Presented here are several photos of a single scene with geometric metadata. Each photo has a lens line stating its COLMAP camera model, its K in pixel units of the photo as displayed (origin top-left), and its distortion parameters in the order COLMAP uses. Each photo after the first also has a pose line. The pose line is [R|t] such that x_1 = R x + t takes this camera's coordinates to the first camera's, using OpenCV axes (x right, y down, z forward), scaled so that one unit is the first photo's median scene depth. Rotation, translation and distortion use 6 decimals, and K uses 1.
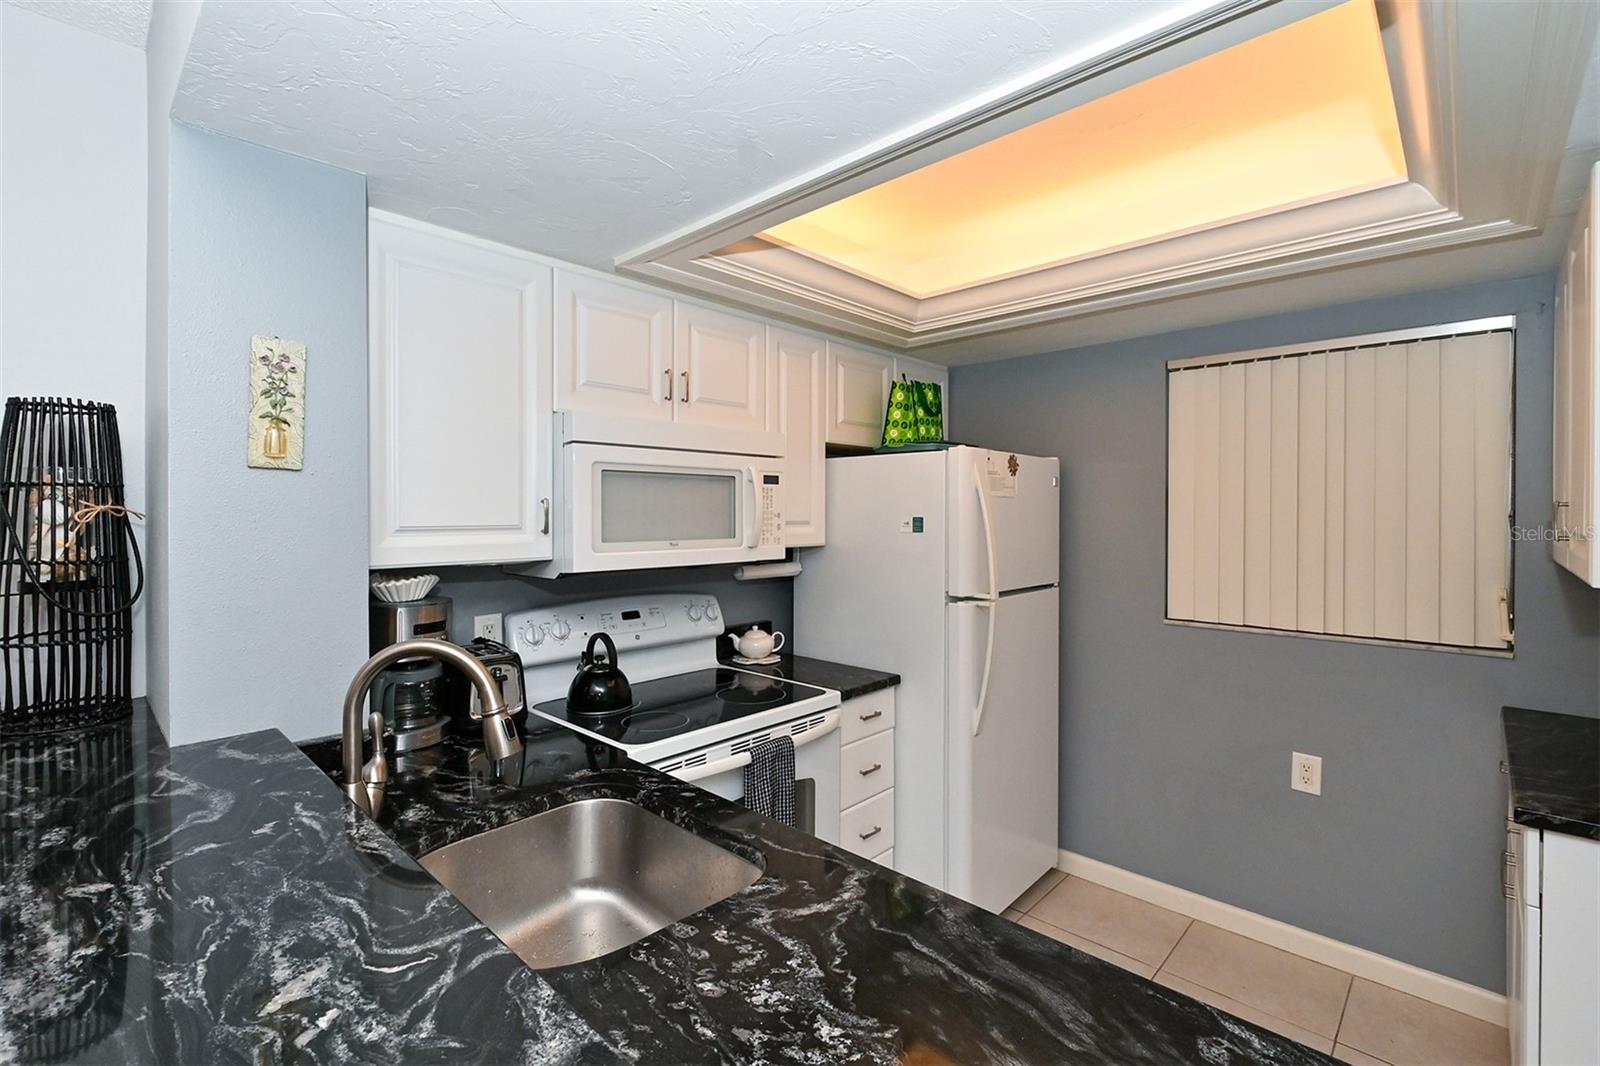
lens RADIAL K [[710.7, 0, 794.9], [0, 710.7, 516.4], [0, 0, 1]] dist [0.005407, -0.003728]
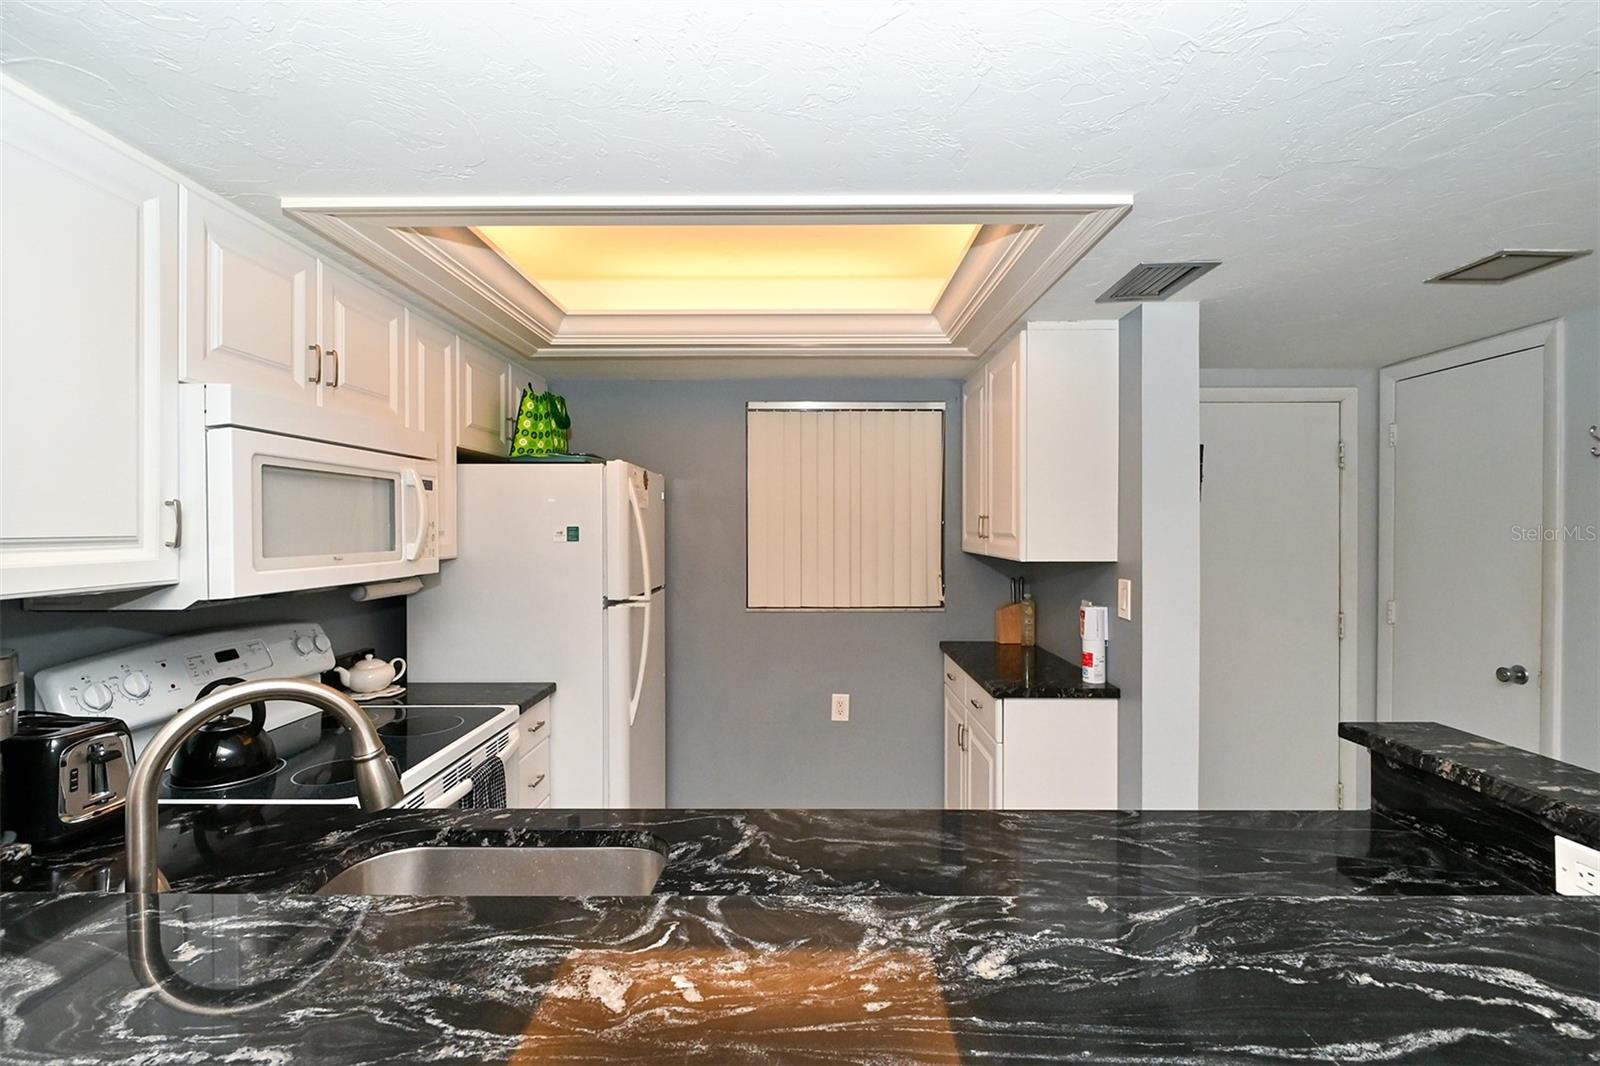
lens RADIAL K [[710.7, 0, 796.6], [0, 710.7, 531.0], [0, 0, 1]] dist [0.005407, -0.003728]
pose [[0.730892, -0.005520, 0.682471, -0.320988], [0.005740, 0.999982, 0.001941, 0.007918], [-0.682470, 0.002499, 0.730910, 0.026625]]
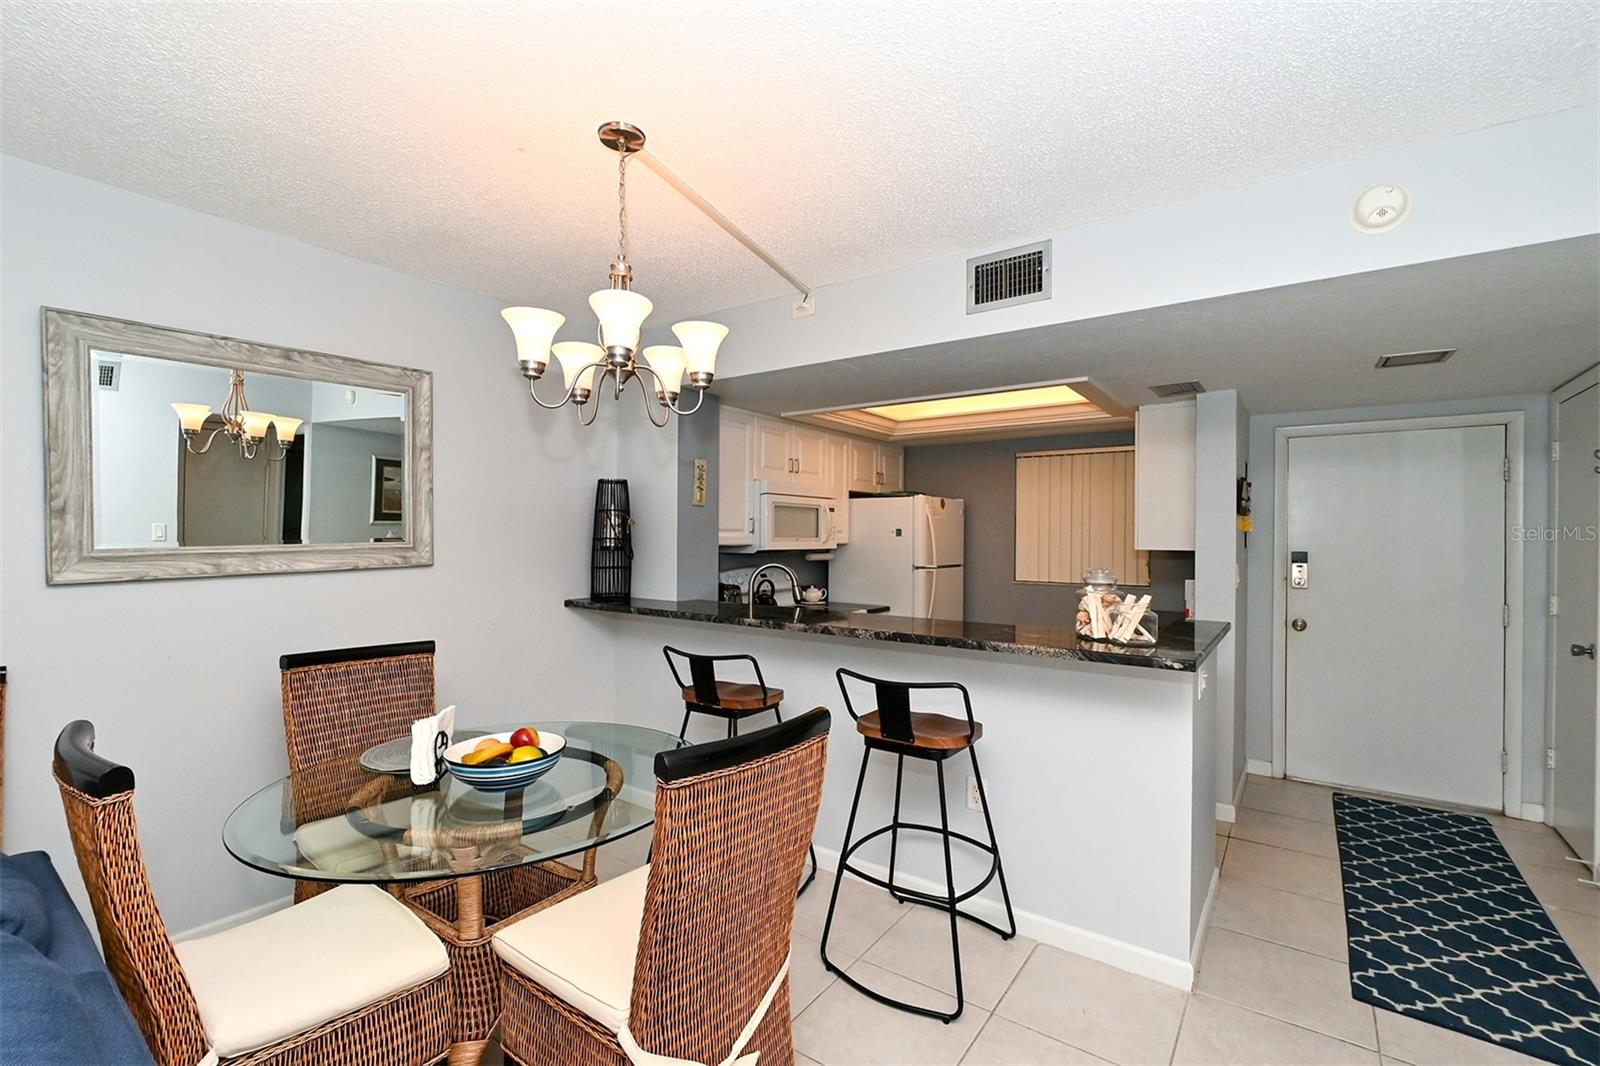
lens RADIAL K [[710.7, 0, 811.5], [0, 710.7, 535.9], [0, 0, 1]] dist [0.005407, -0.003728]
pose [[0.988149, 0.005844, 0.153389, -0.429170], [-0.005027, 0.999971, -0.005719, 0.038449], [-0.153418, 0.004880, 0.988149, -1.087545]]
